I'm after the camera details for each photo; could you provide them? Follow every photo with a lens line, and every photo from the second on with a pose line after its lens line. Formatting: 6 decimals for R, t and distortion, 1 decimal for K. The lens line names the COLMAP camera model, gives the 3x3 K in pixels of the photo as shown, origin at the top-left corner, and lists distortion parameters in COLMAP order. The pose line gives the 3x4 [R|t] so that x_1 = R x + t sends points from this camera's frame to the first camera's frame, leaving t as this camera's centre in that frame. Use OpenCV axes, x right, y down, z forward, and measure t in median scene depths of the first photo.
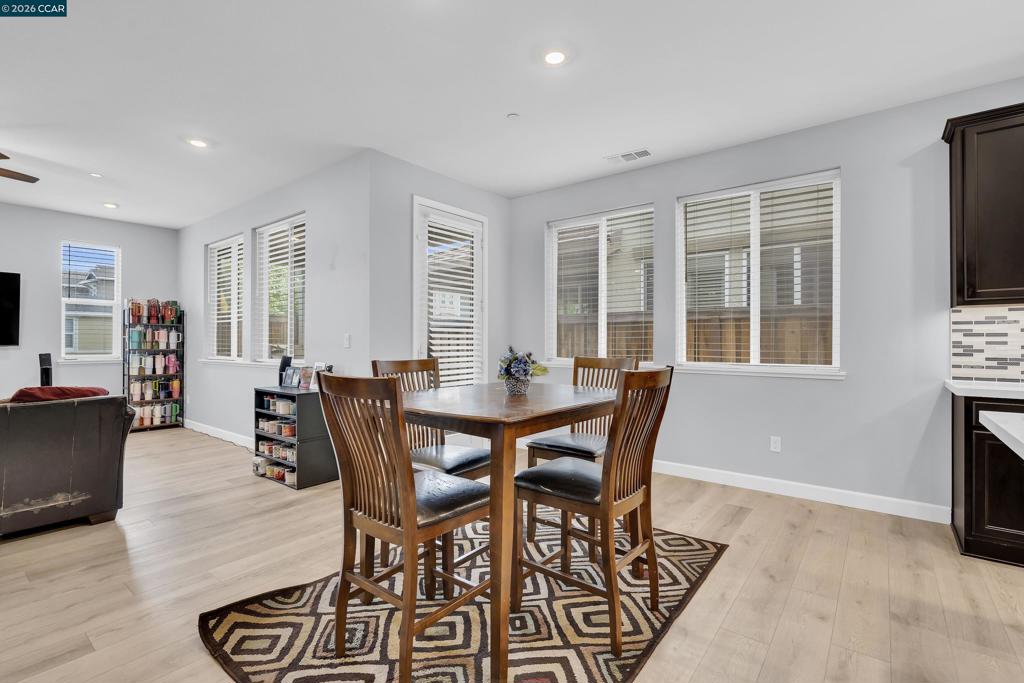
lens RADIAL K [[472.3, 0, 478.2], [0, 472.3, 340.3], [0, 0, 1]] dist [0.000467, -0.000149]
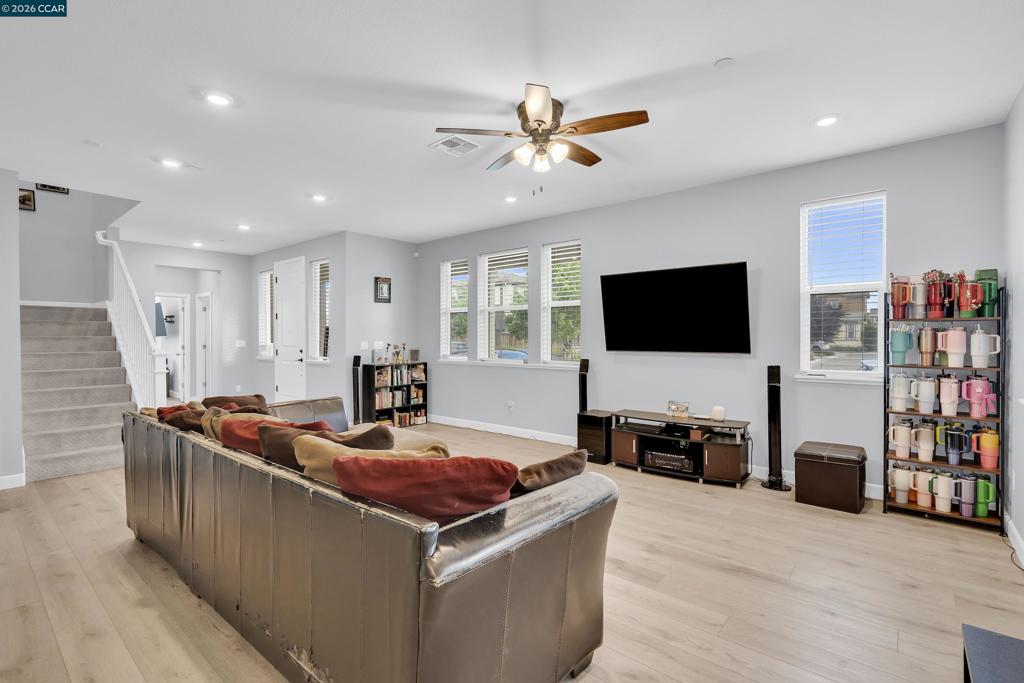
lens RADIAL K [[472.3, 0, 537.6], [0, 472.3, 346.8], [0, 0, 1]] dist [0.000467, -0.000149]
pose [[0.007914, 0.020700, -0.999754, -0.193956], [0.006505, 0.999764, 0.020751, -0.018633], [0.999948, -0.006668, 0.007777, 0.631571]]
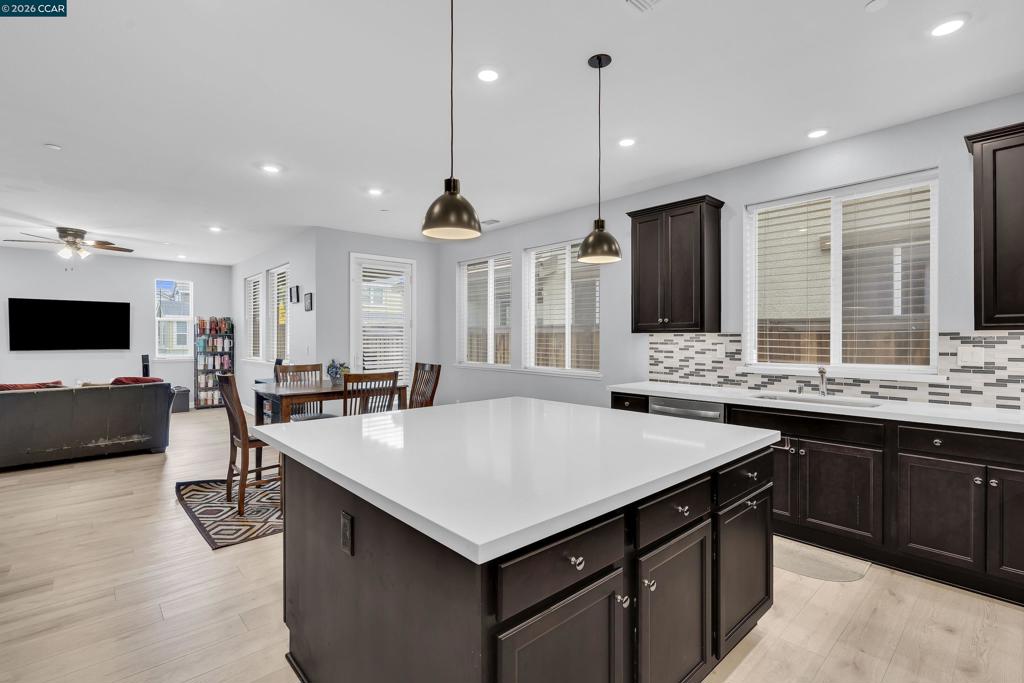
lens RADIAL K [[472.3, 0, 478.0], [0, 472.3, 339.4], [0, 0, 1]] dist [0.000467, -0.000149]
pose [[0.985214, 0.001009, -0.171326, 0.392376], [0.000318, 0.999970, 0.007716, -0.032695], [0.171328, -0.007656, 0.985184, -0.307018]]
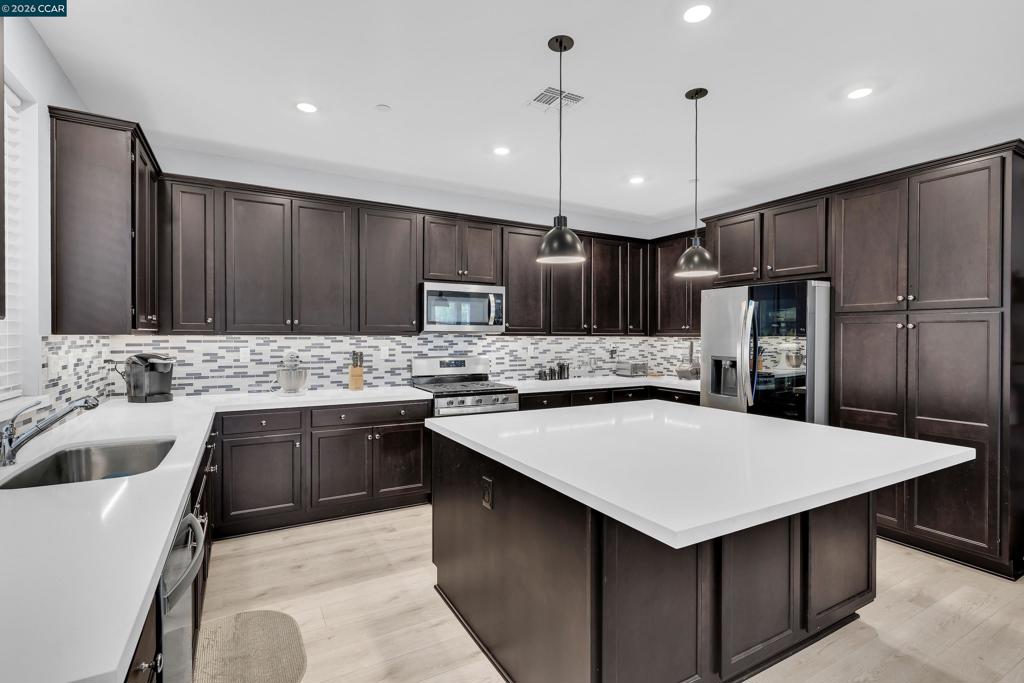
lens RADIAL K [[472.3, 0, 513.7], [0, 472.3, 337.4], [0, 0, 1]] dist [0.000467, -0.000149]
pose [[-0.931298, 0.000459, 0.364258, 0.311994], [-0.000168, 0.999999, -0.001688, -0.034318], [-0.364258, -0.001633, -0.931297, 0.527203]]
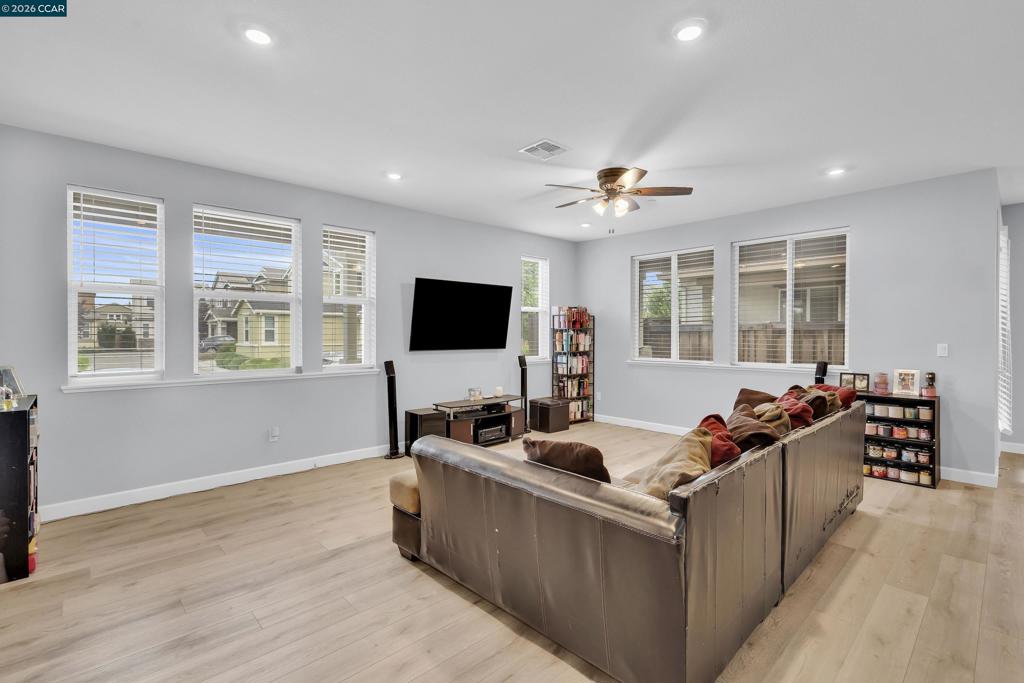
lens RADIAL K [[472.3, 0, 481.1], [0, 472.3, 343.1], [0, 0, 1]] dist [0.000467, -0.000149]
pose [[0.987494, 0.001540, -0.157651, -0.833312], [0.002114, 0.999733, 0.023012, -0.029152], [0.157644, -0.023058, 0.987227, -0.150142]]
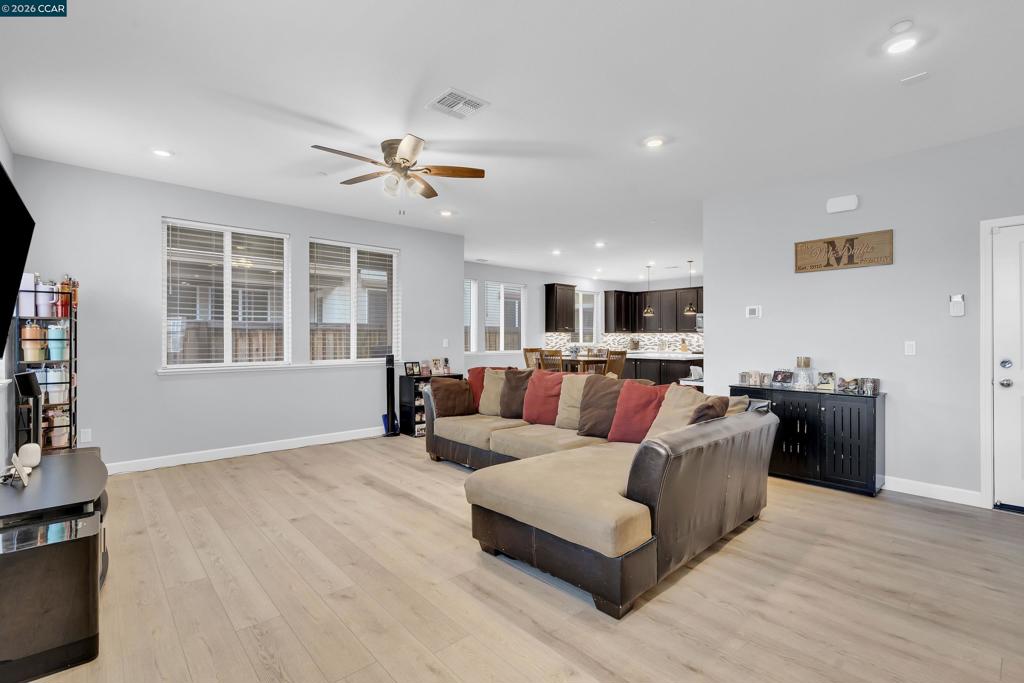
lens RADIAL K [[472.3, 0, 537.8], [0, 472.3, 337.7], [0, 0, 1]] dist [0.000467, -0.000149]
pose [[0.102325, 0.003954, 0.994743, -1.392093], [-0.000077, 0.999992, -0.003967, -0.007776], [-0.994751, 0.000329, 0.102324, 0.375563]]
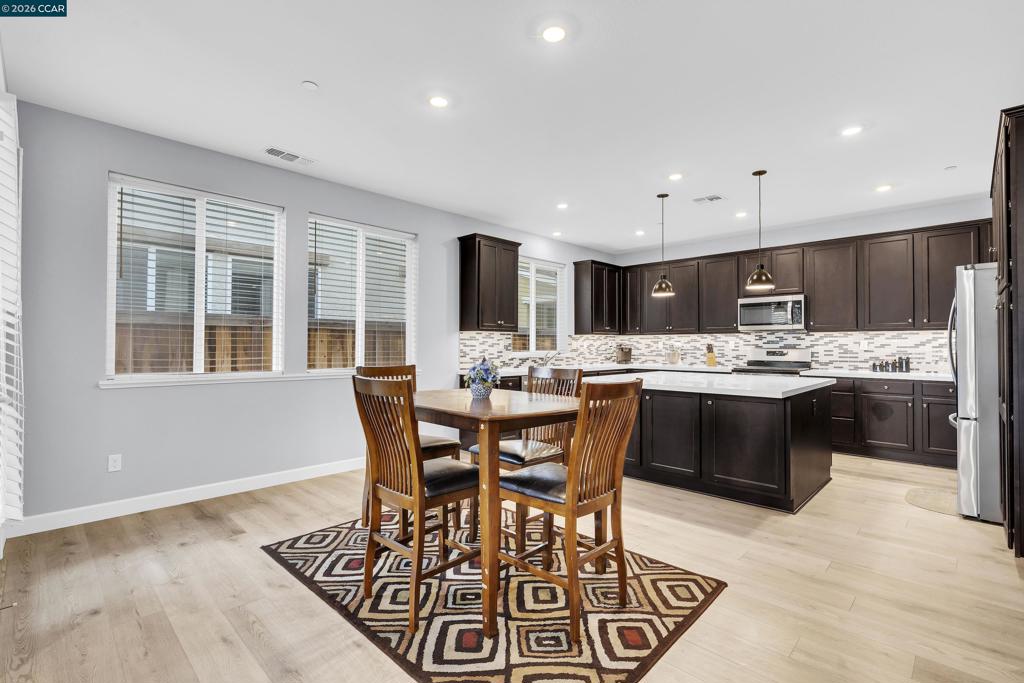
lens RADIAL K [[472.3, 0, 538.0], [0, 472.3, 344.8], [0, 0, 1]] dist [0.000467, -0.000149]
pose [[0.042491, 0.005689, 0.999081, -0.446255], [-0.002450, 0.999981, -0.005590, -0.002958], [-0.999094, -0.002211, 0.042505, 0.334052]]
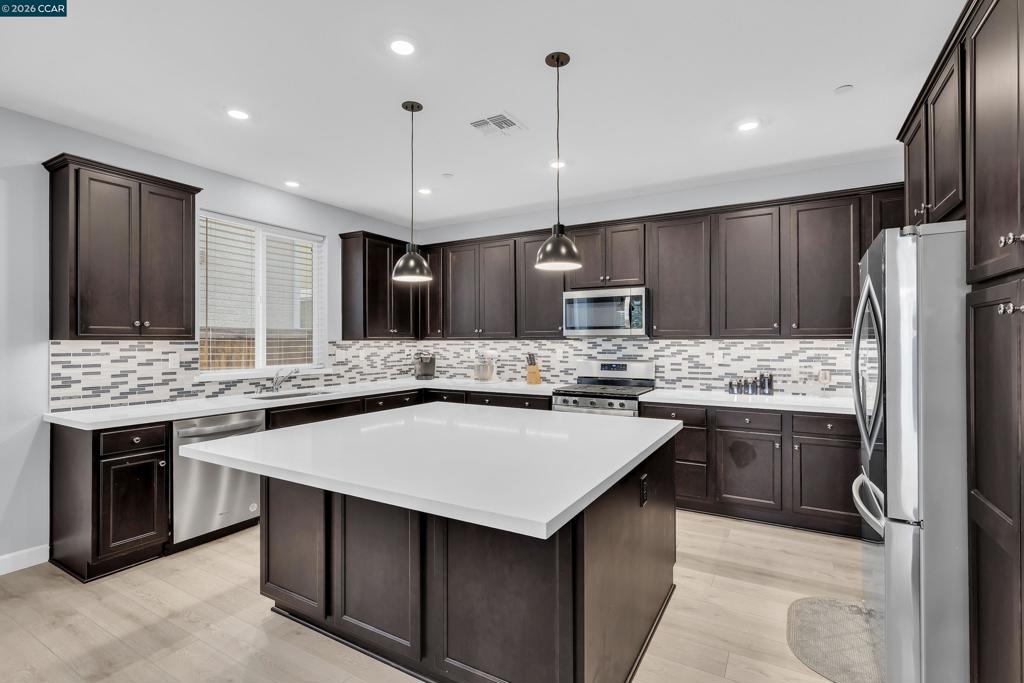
lens RADIAL K [[472.3, 0, 528.8], [0, 472.3, 343.7], [0, 0, 1]] dist [0.000467, -0.000149]
pose [[-0.190426, -0.001310, 0.981701, -0.080782], [0.000660, 0.999999, 0.001463, -0.032965], [-0.981701, 0.000927, -0.190425, 0.115757]]
